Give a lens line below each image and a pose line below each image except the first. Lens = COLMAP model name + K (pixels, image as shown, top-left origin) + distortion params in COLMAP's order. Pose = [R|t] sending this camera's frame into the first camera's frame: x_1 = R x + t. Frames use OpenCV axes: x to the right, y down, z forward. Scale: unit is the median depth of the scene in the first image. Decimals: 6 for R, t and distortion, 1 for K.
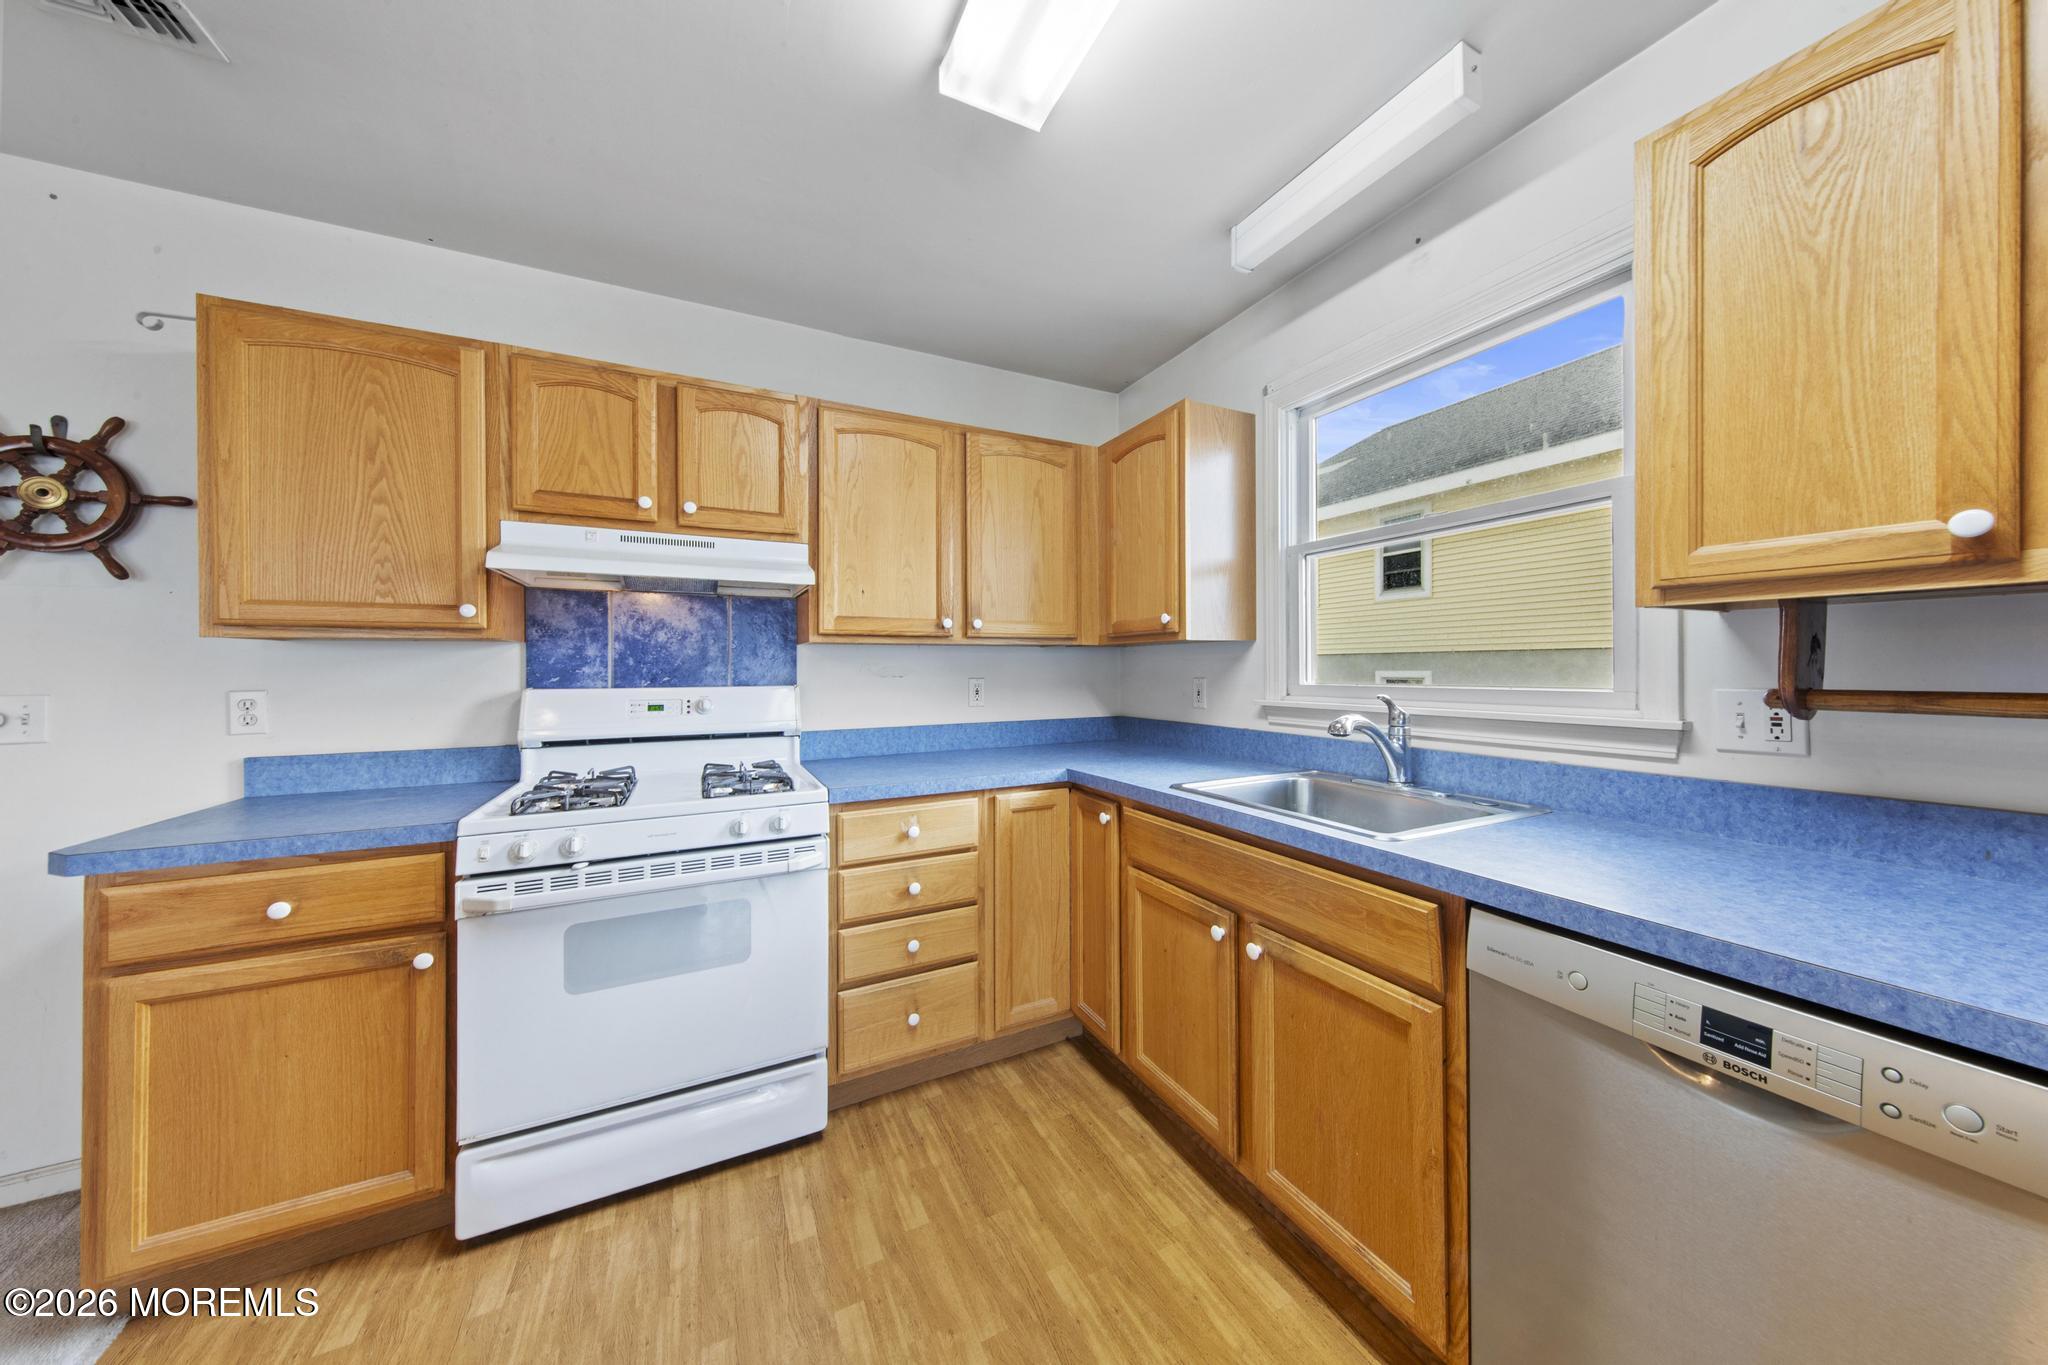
lens RADIAL K [[658.9, 0, 1029.6], [0, 658.9, 665.1], [0, 0, 1]] dist [0.000590, -0.000085]
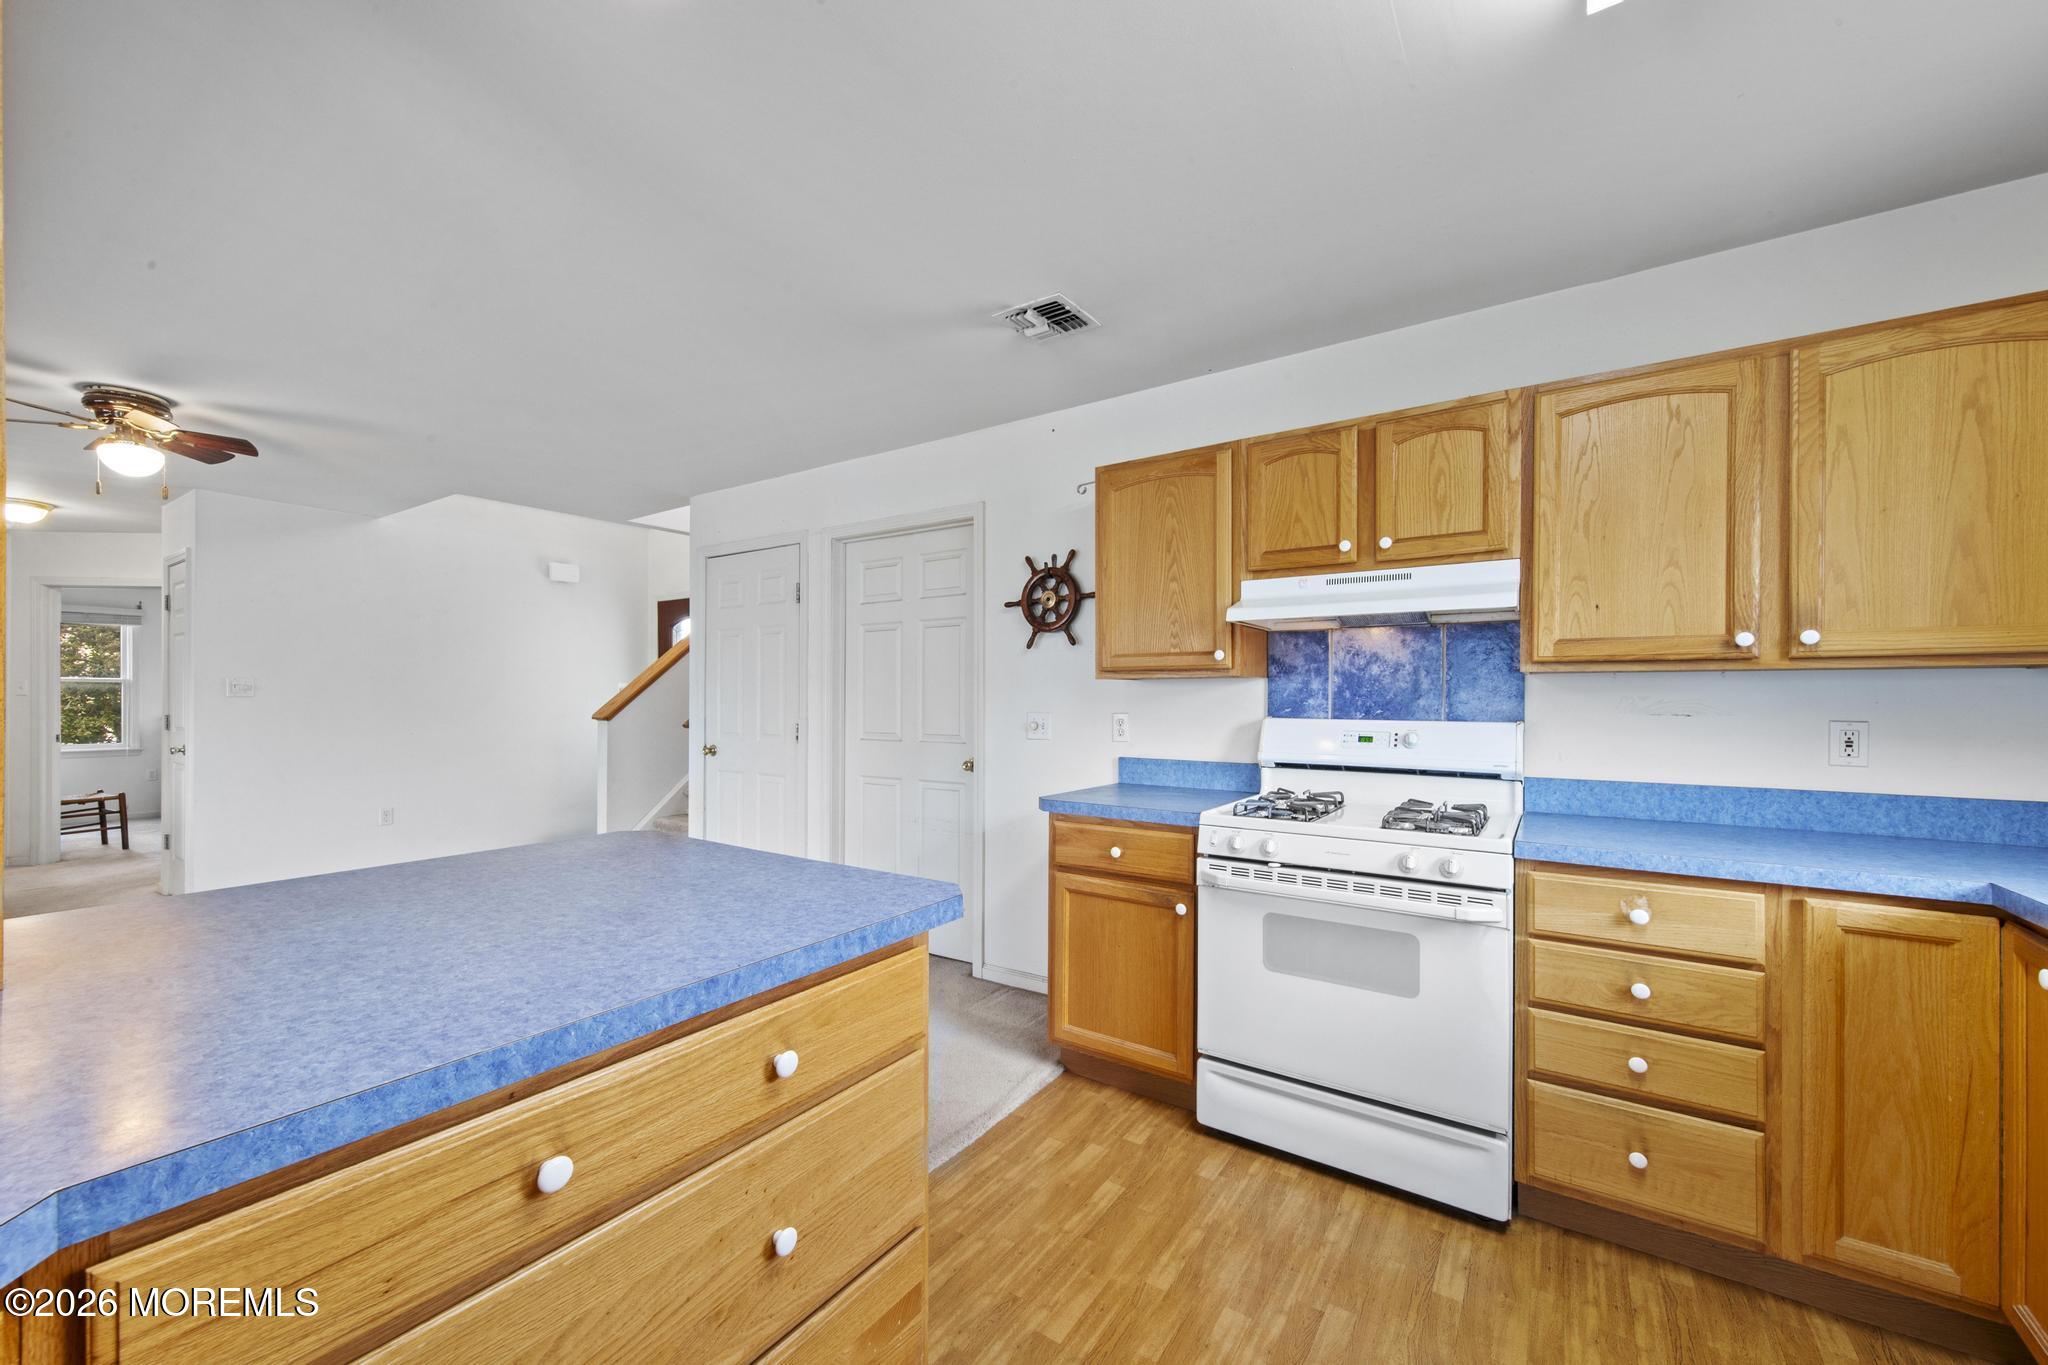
lens RADIAL K [[787.6, 0, 1029.5], [0, 787.6, 698.2], [0, 0, 1]] dist [0.004304, -0.000101]
pose [[0.490825, 0.006189, -0.871236, 0.296677], [-0.003801, 0.999980, 0.004962, -0.004201], [0.871250, 0.000876, 0.490839, -0.078883]]
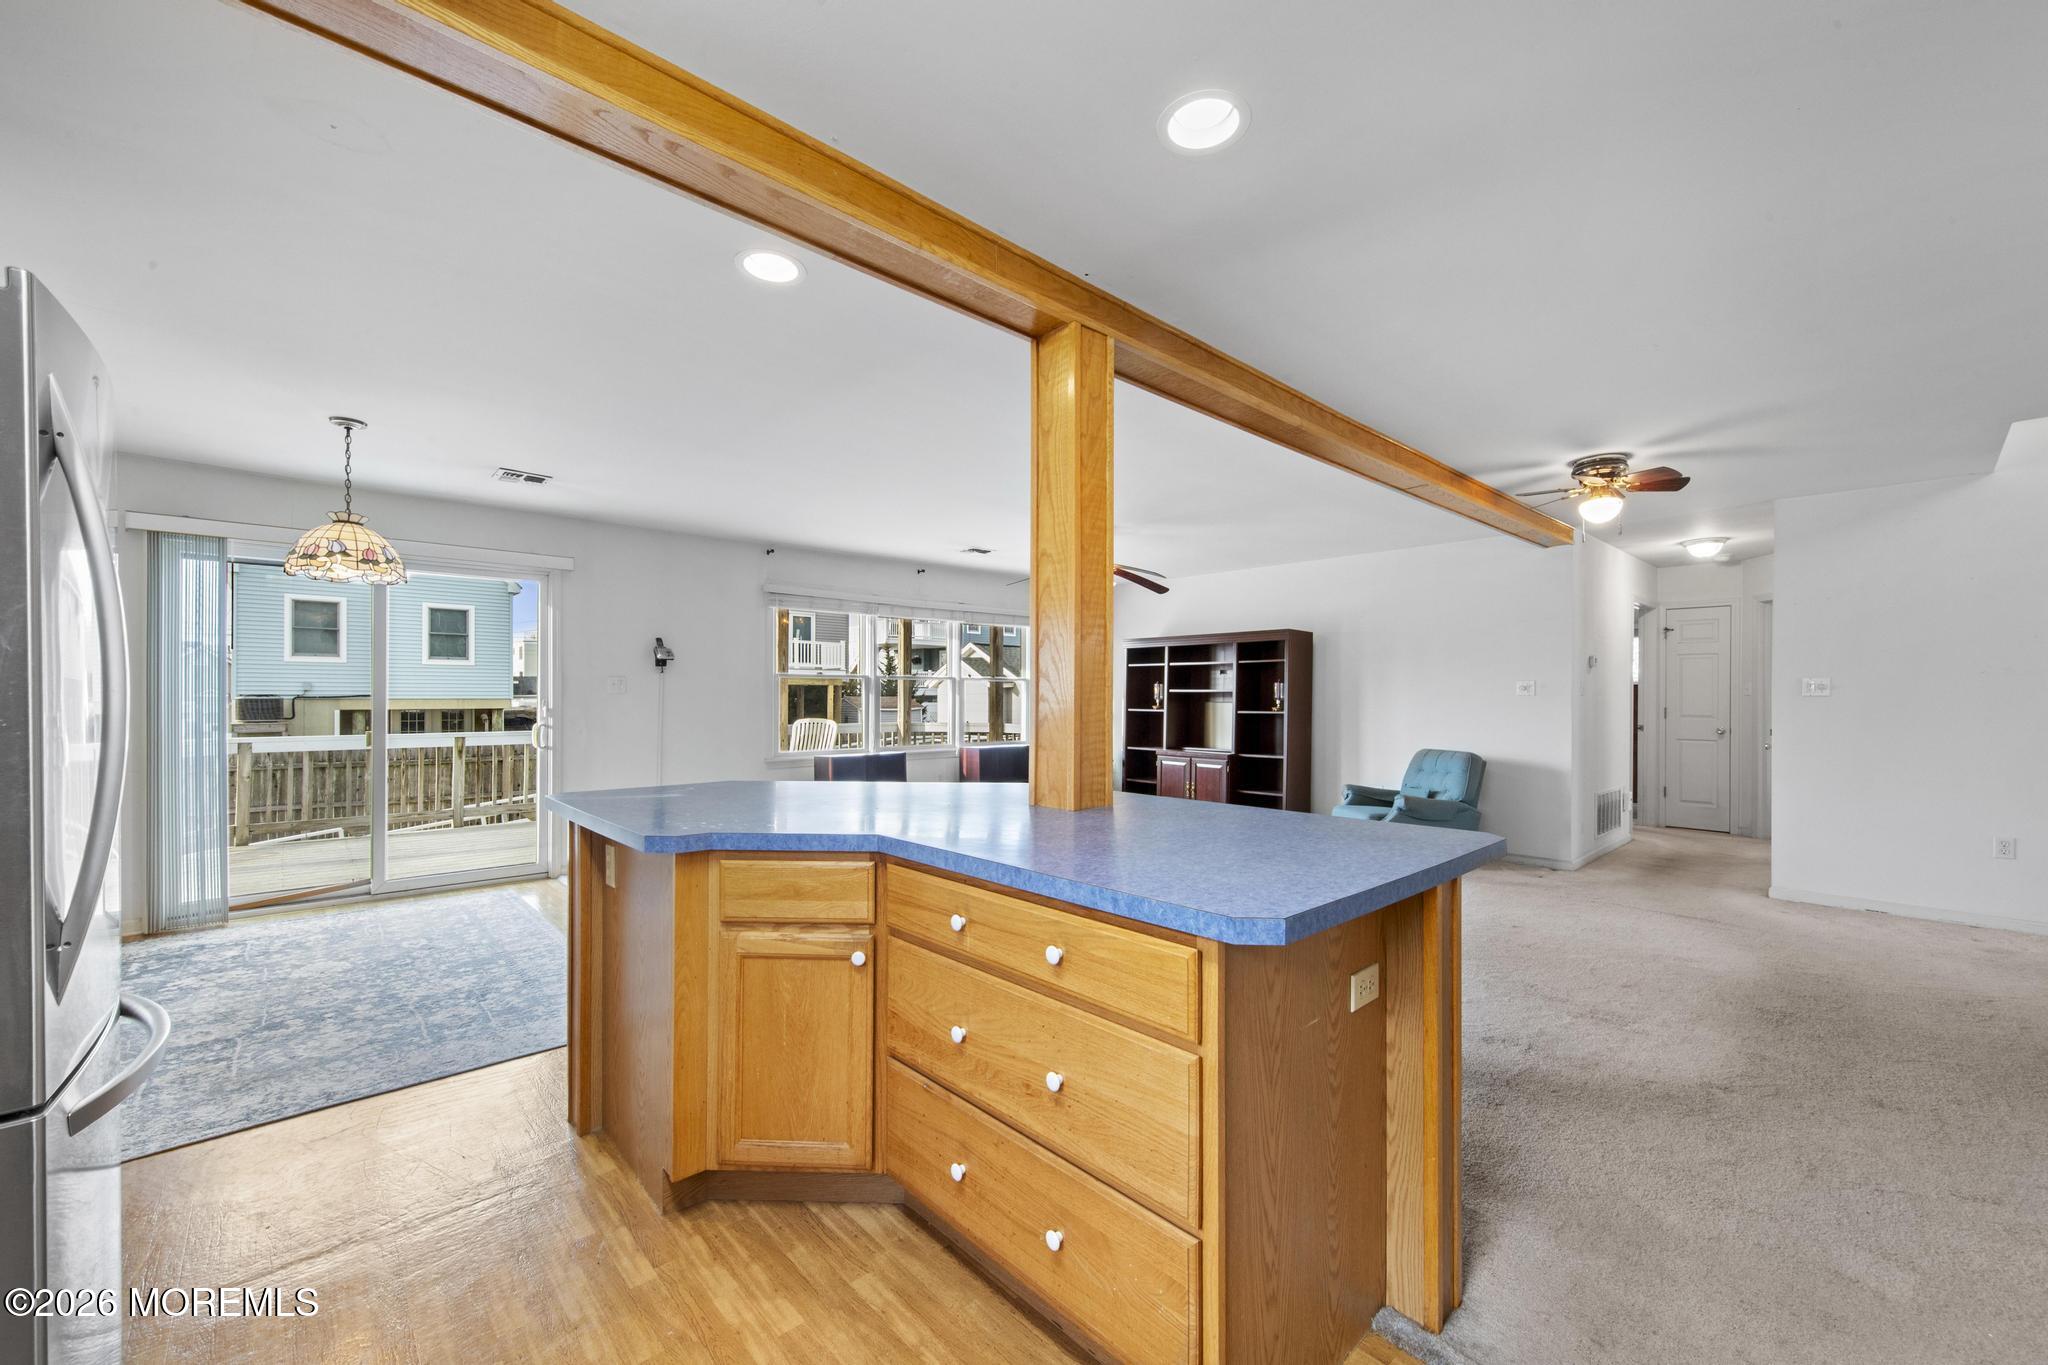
lens RADIAL K [[807.9, 0, 1027.1], [0, 807.9, 696.6], [0, 0, 1]] dist [0.003399, 0.000044]
pose [[-0.960300, 0.003036, -0.278953, -0.033898], [0.003111, 0.999995, 0.000174, 0.001134], [0.278952, -0.000701, -0.960305, 0.835483]]
